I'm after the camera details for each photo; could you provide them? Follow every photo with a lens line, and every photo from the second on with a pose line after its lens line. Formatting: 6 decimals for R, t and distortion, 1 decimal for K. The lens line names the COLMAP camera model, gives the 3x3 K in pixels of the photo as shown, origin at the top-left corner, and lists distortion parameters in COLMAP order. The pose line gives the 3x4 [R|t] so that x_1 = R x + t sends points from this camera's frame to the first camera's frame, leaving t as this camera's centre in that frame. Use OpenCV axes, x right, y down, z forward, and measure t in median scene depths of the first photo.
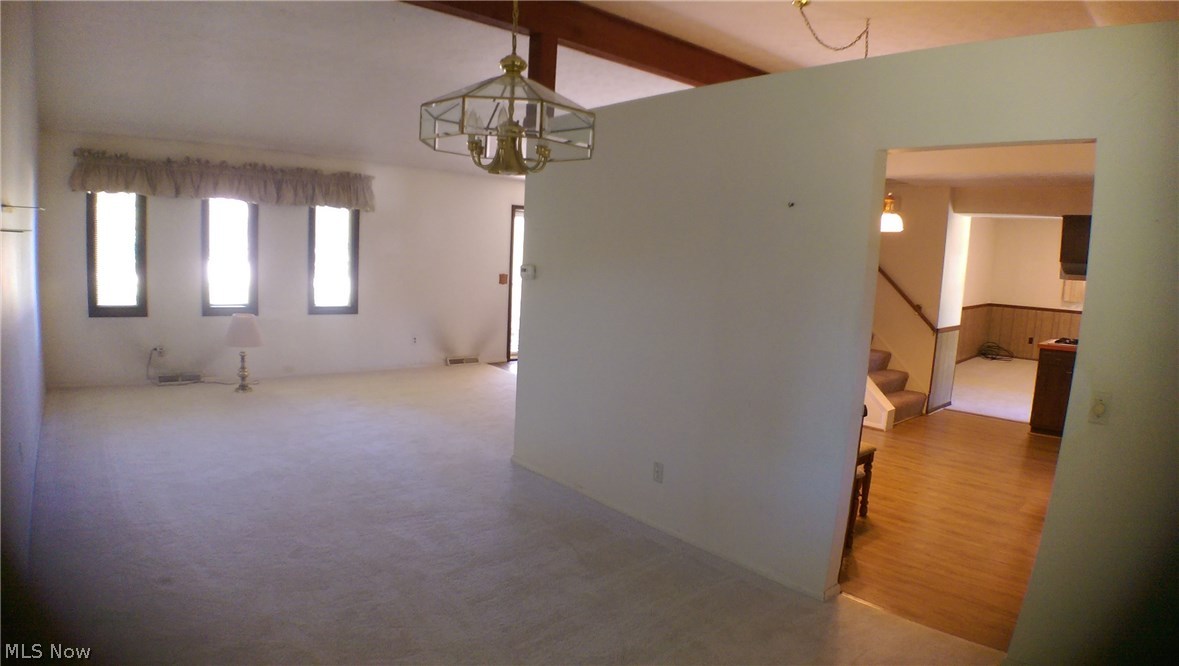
lens RADIAL K [[671.7, 0, 611.0], [0, 671.7, 319.0], [0, 0, 1]] dist [-0.173614, 0.017123]
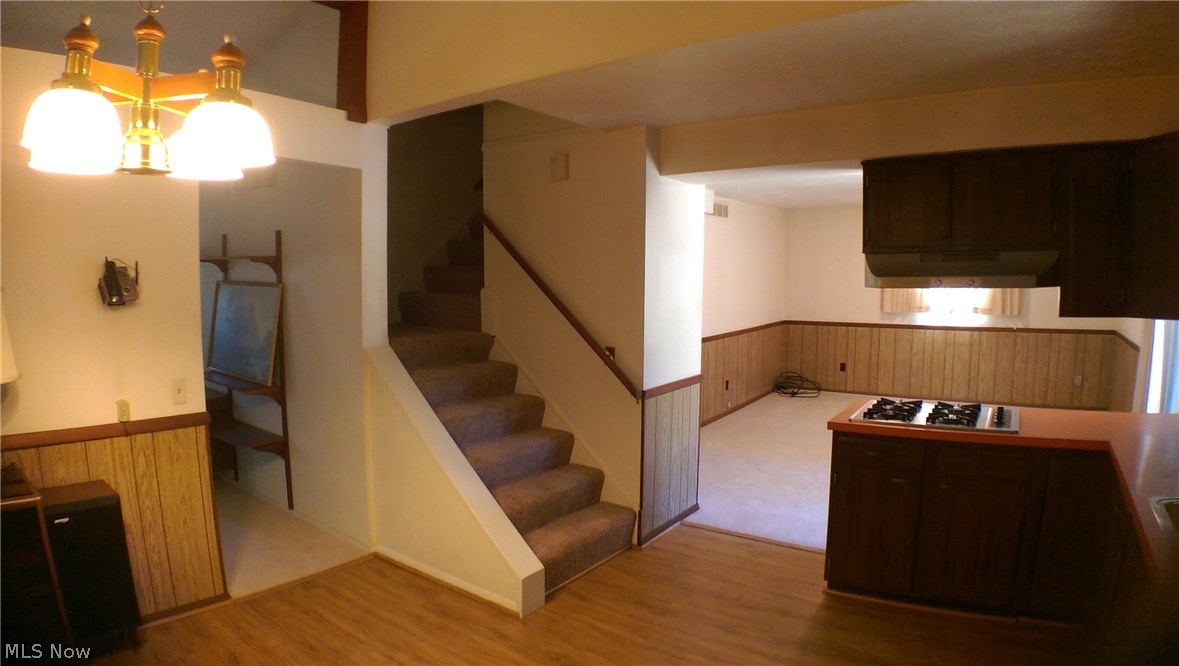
lens RADIAL K [[702.4, 0, 541.4], [0, 702.4, 318.6], [0, 0, 1]] dist [-0.154909, 0.001744]
pose [[0.984806, -0.060236, 0.162876, 0.313778], [0.068066, 0.996757, -0.042922, -0.023832], [-0.159763, 0.053356, 0.985712, 0.409789]]
